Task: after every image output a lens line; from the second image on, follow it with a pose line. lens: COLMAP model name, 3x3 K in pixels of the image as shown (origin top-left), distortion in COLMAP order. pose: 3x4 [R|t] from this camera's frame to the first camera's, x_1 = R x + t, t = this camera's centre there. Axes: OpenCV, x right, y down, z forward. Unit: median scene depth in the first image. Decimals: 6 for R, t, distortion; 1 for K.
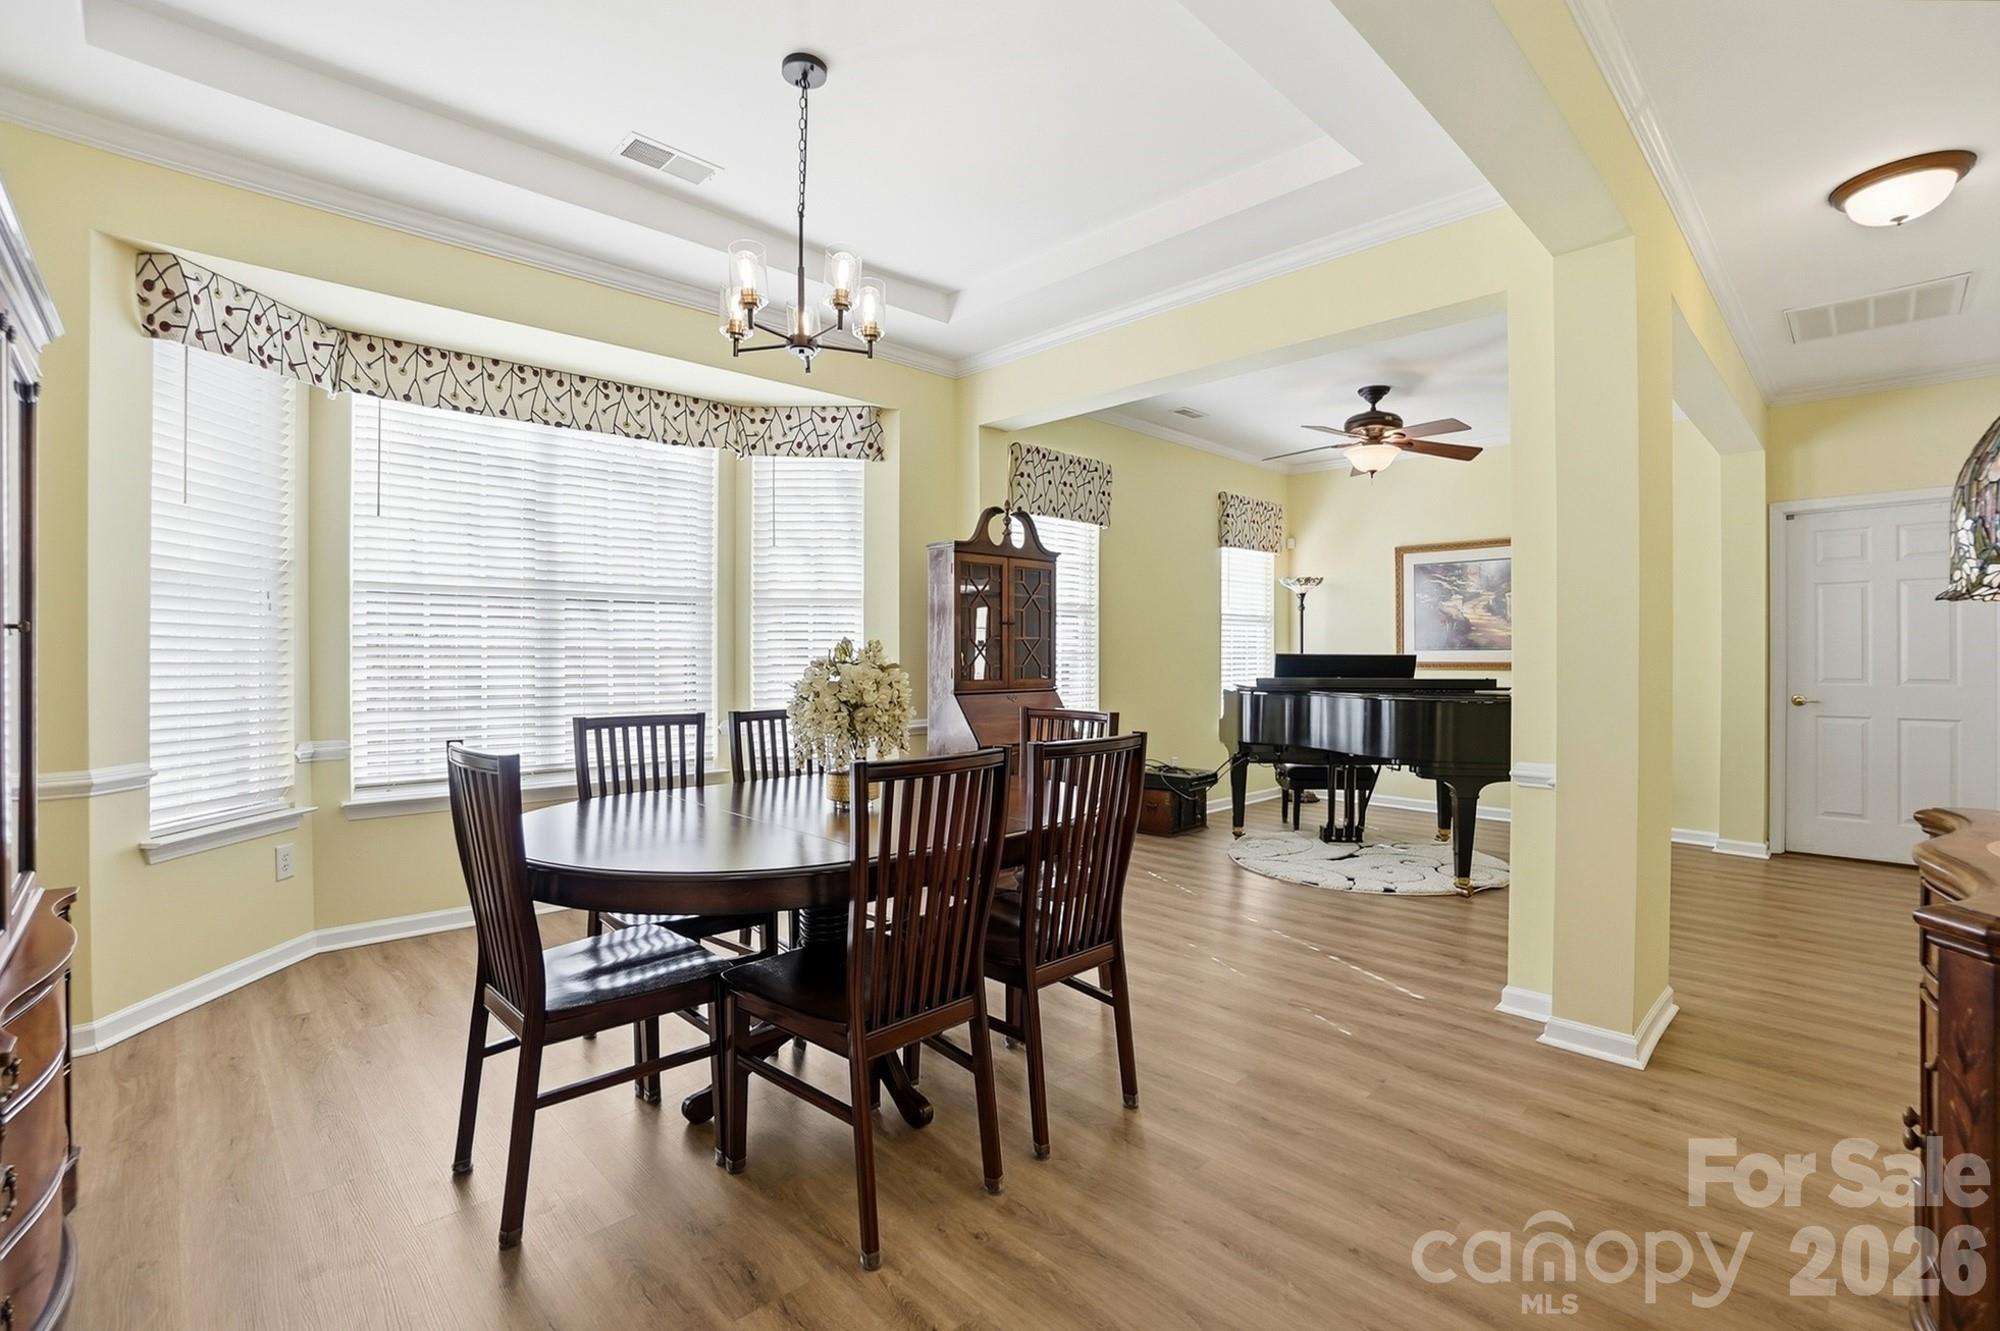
lens RADIAL K [[904.6, 0, 979.5], [0, 904.6, 648.6], [0, 0, 1]] dist [-0.065657, 0.024493]
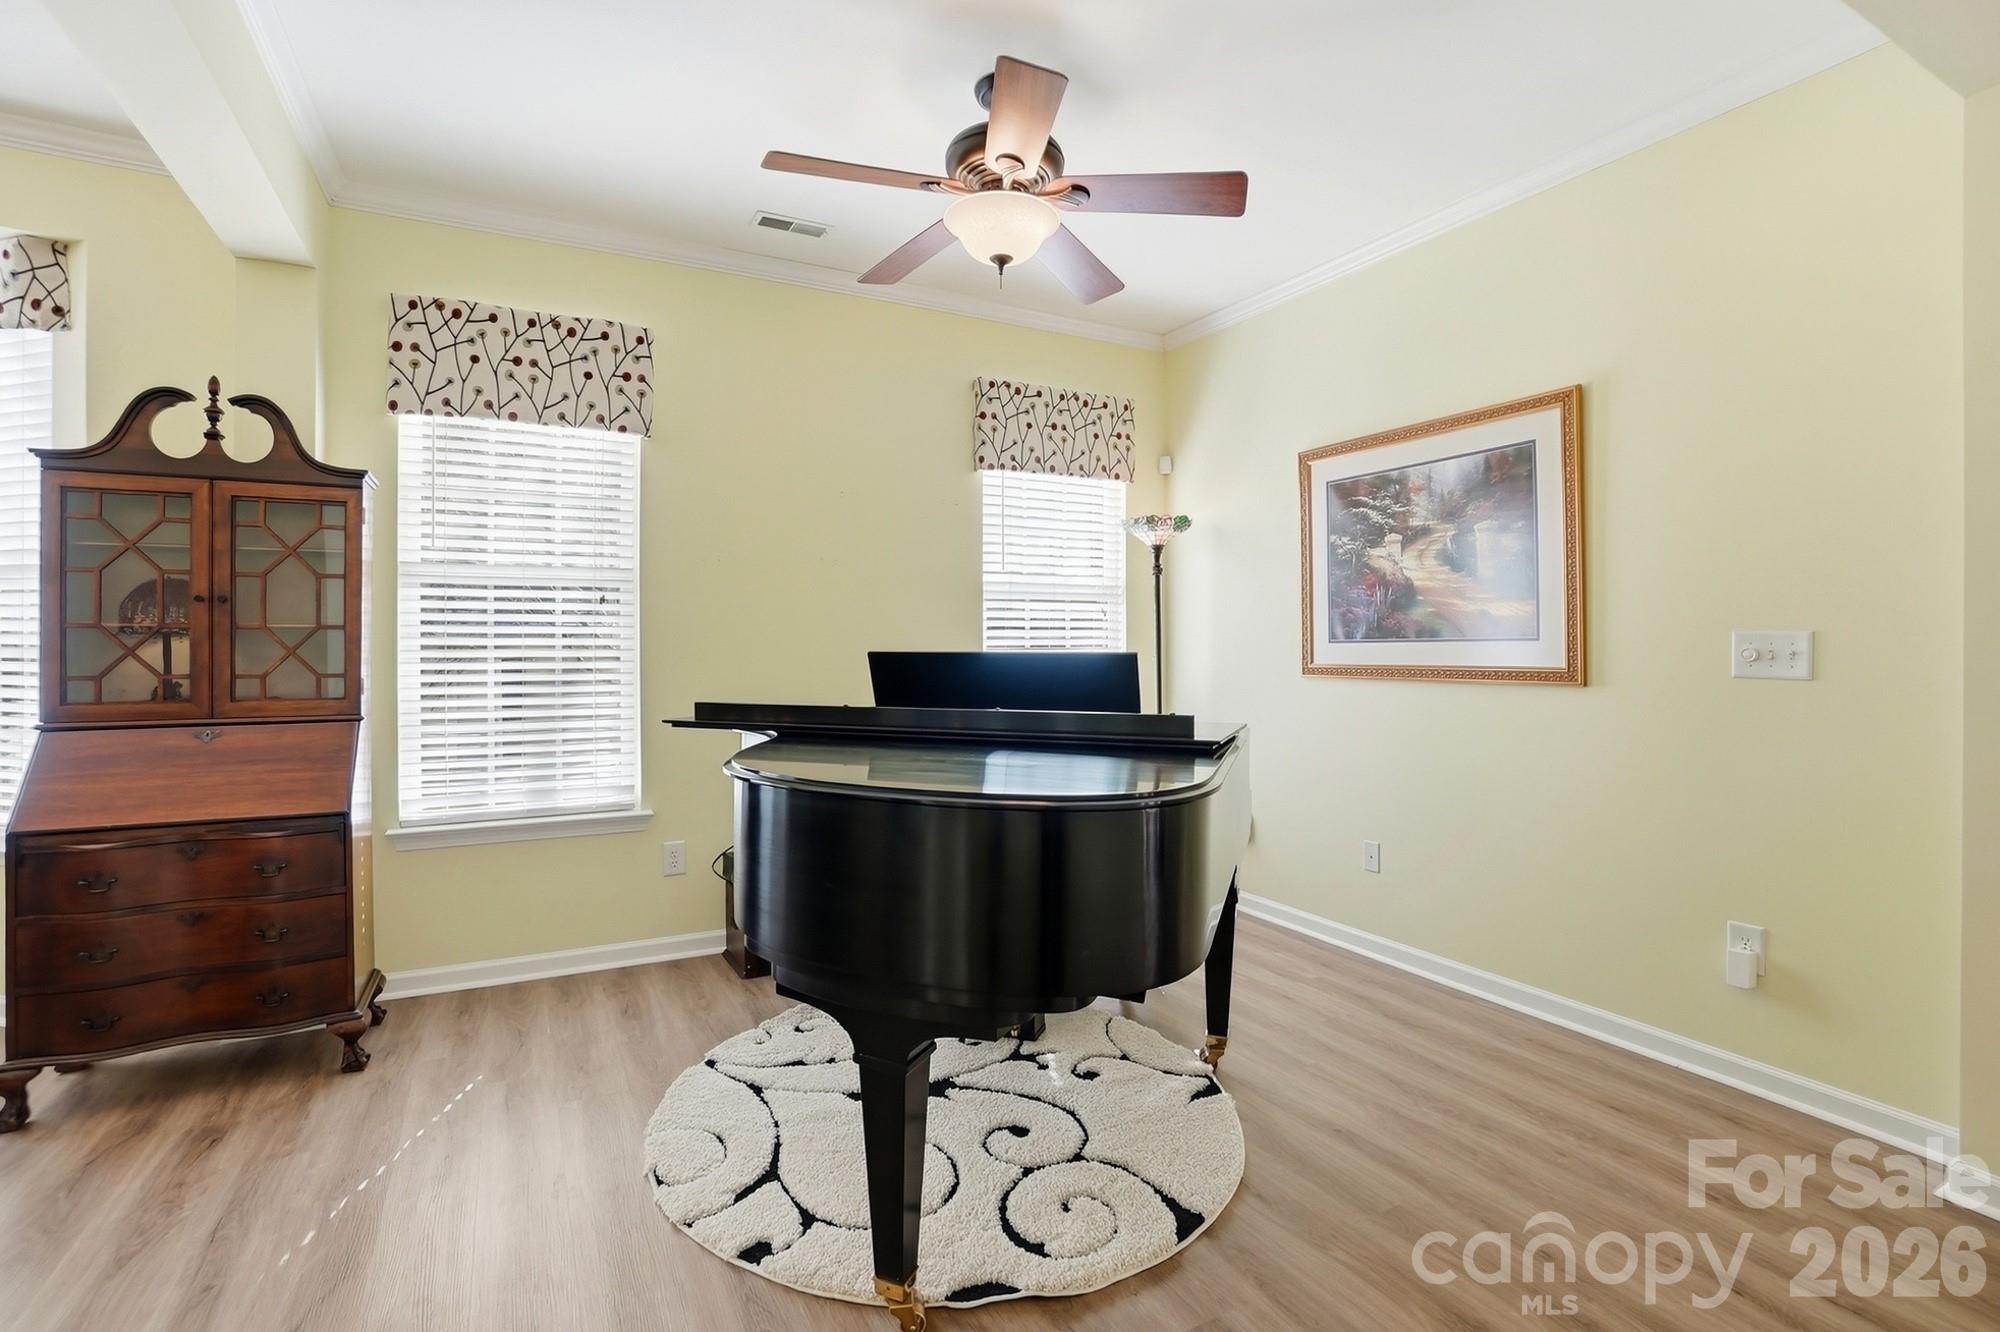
lens RADIAL K [[904.6, 0, 979.5], [0, 904.6, 649.1], [0, 0, 1]] dist [-0.065657, 0.024493]
pose [[0.960226, -0.001255, -0.279220, 0.457620], [0.004106, 0.999945, 0.009628, -0.000347], [0.279193, -0.010392, 0.960179, 0.448430]]
